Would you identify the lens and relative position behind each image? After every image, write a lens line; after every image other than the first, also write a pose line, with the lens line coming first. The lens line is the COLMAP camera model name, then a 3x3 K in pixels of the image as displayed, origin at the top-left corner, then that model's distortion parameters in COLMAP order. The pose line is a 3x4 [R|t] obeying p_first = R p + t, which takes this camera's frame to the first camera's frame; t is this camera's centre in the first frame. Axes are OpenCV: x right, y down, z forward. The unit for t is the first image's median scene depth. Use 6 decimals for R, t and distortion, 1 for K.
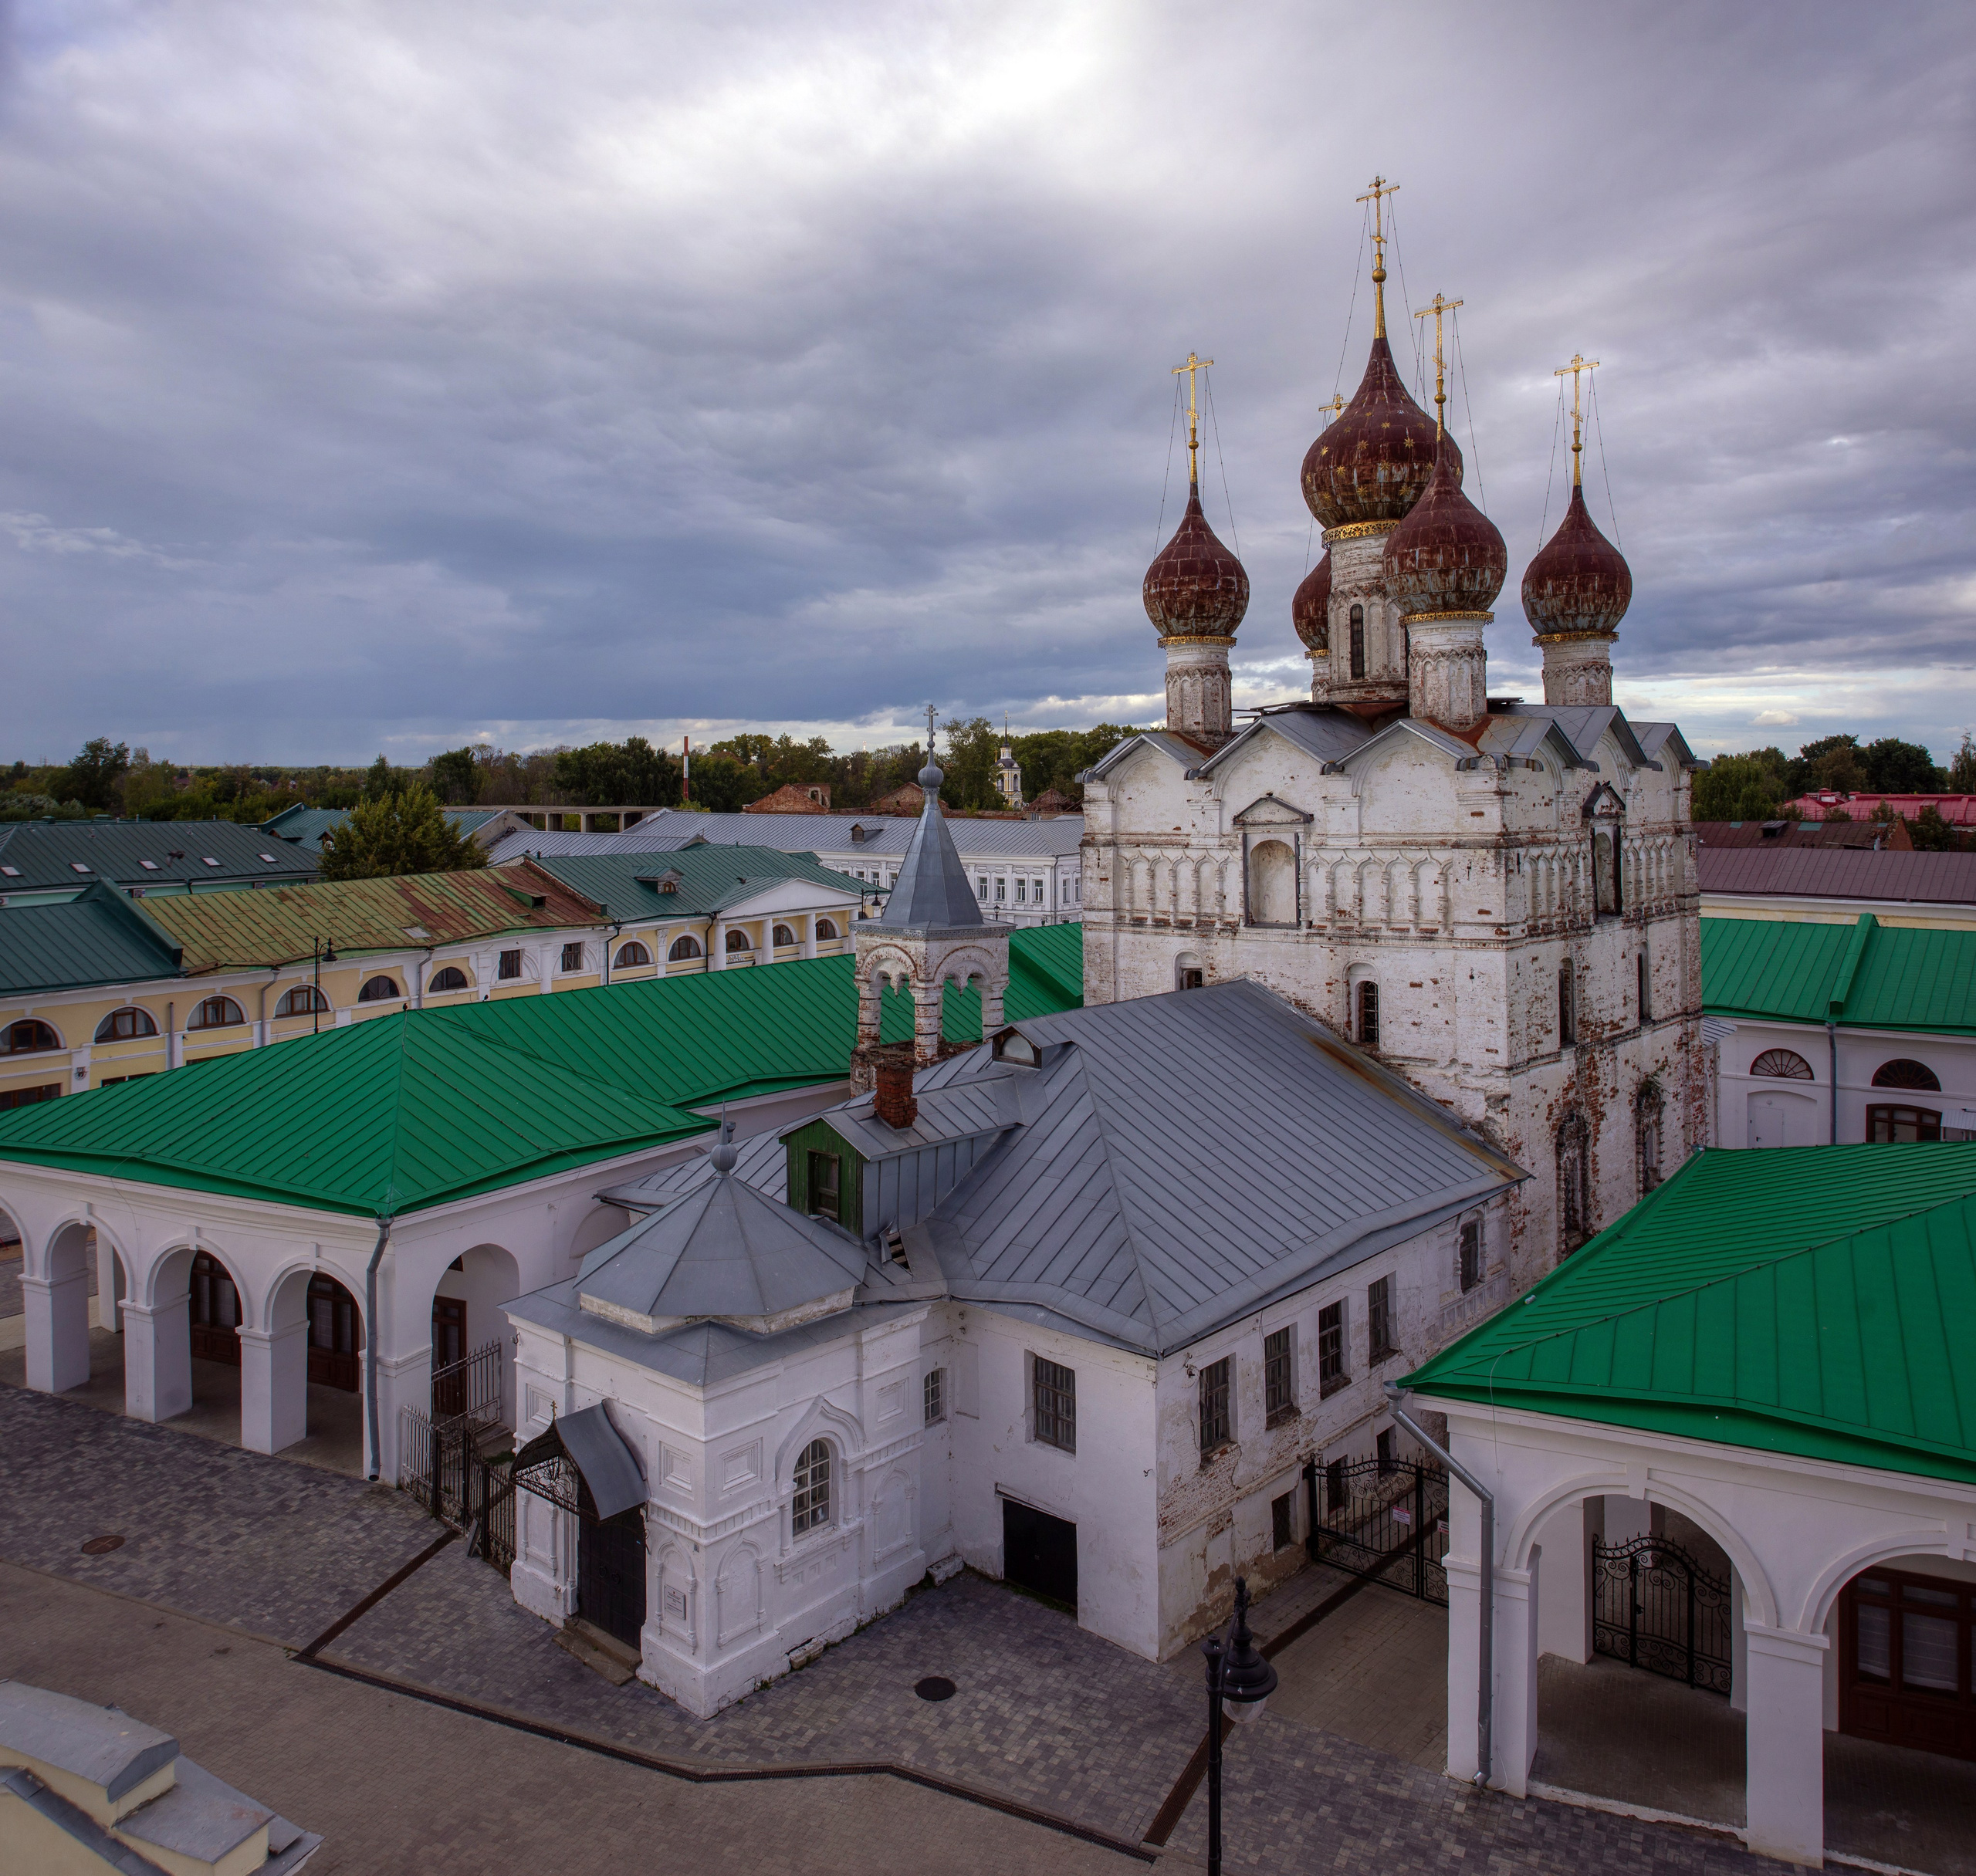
lens RADIAL K [[1582.3, 0, 989.2], [0, 1582.3, 796.2], [0, 0, 1]] dist [0.028650, -0.051294]
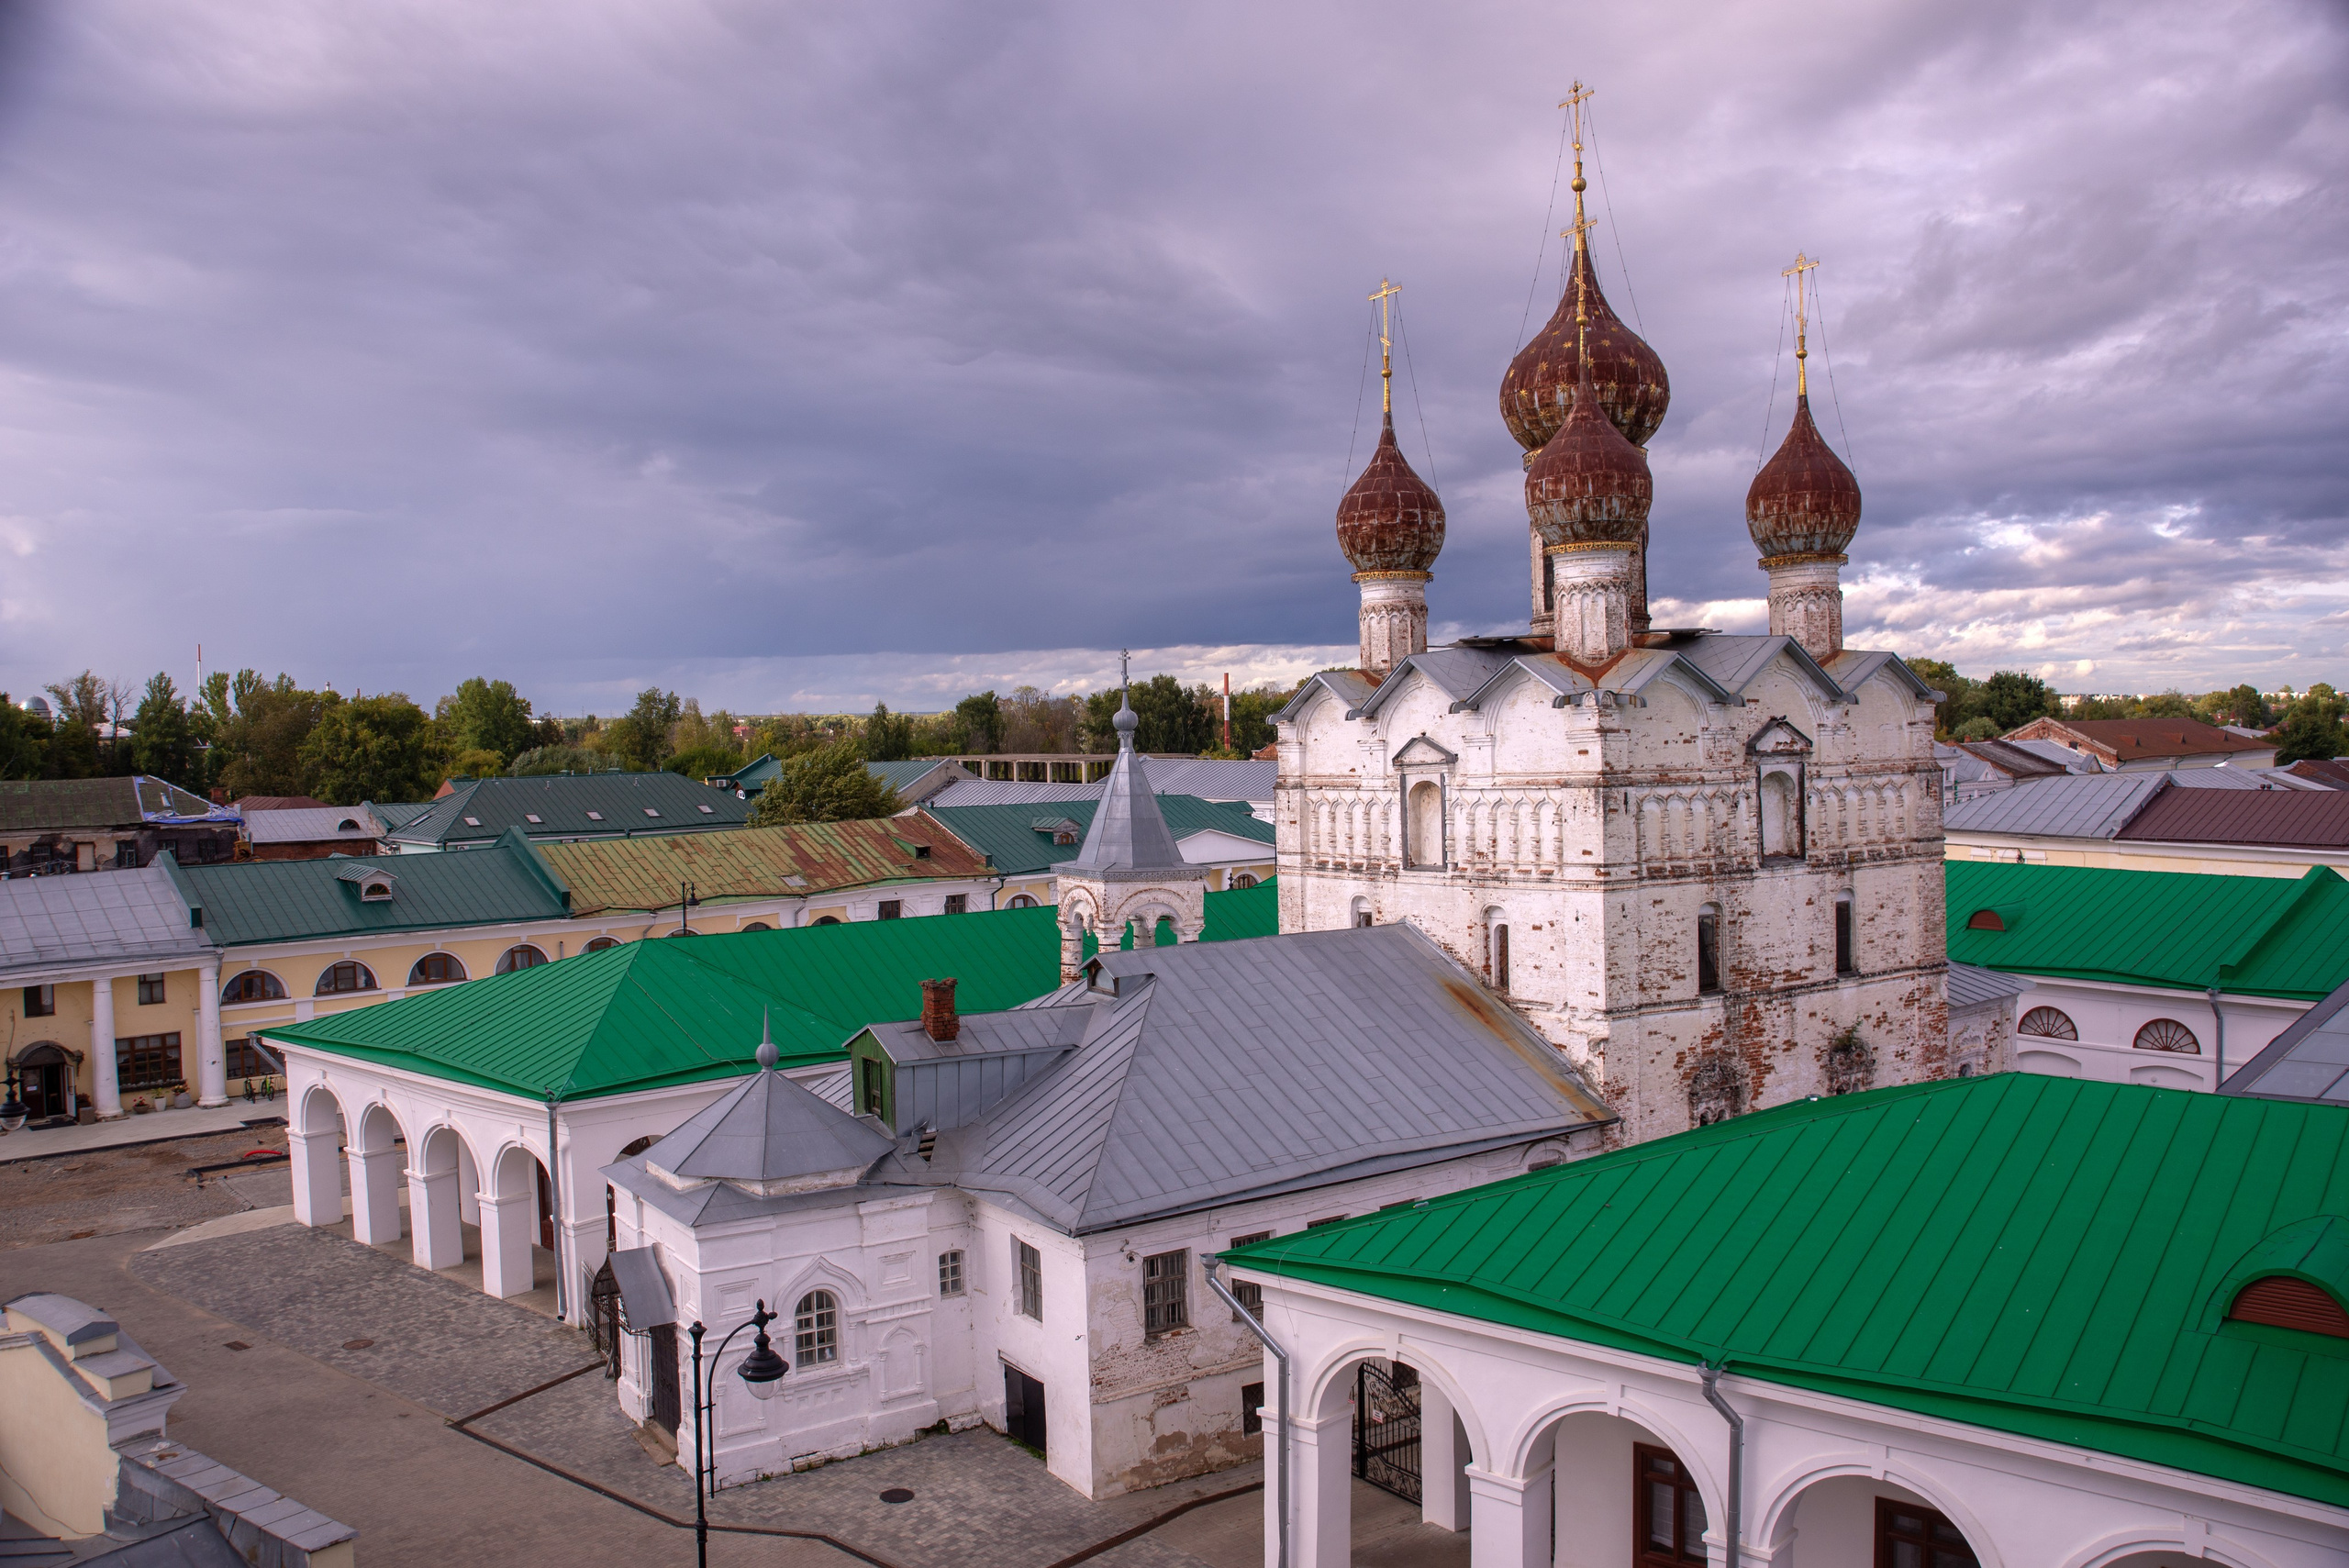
lens RADIAL K [[1909.8, 0, 1173.8], [0, 1909.8, 819.9], [0, 0, 1]] dist [-0.098012, 0.005200]
pose [[0.963821, -0.001184, -0.266546, 0.344546], [0.012409, 0.999105, 0.040433, 0.002173], [0.266260, -0.042278, 0.962974, -0.176379]]
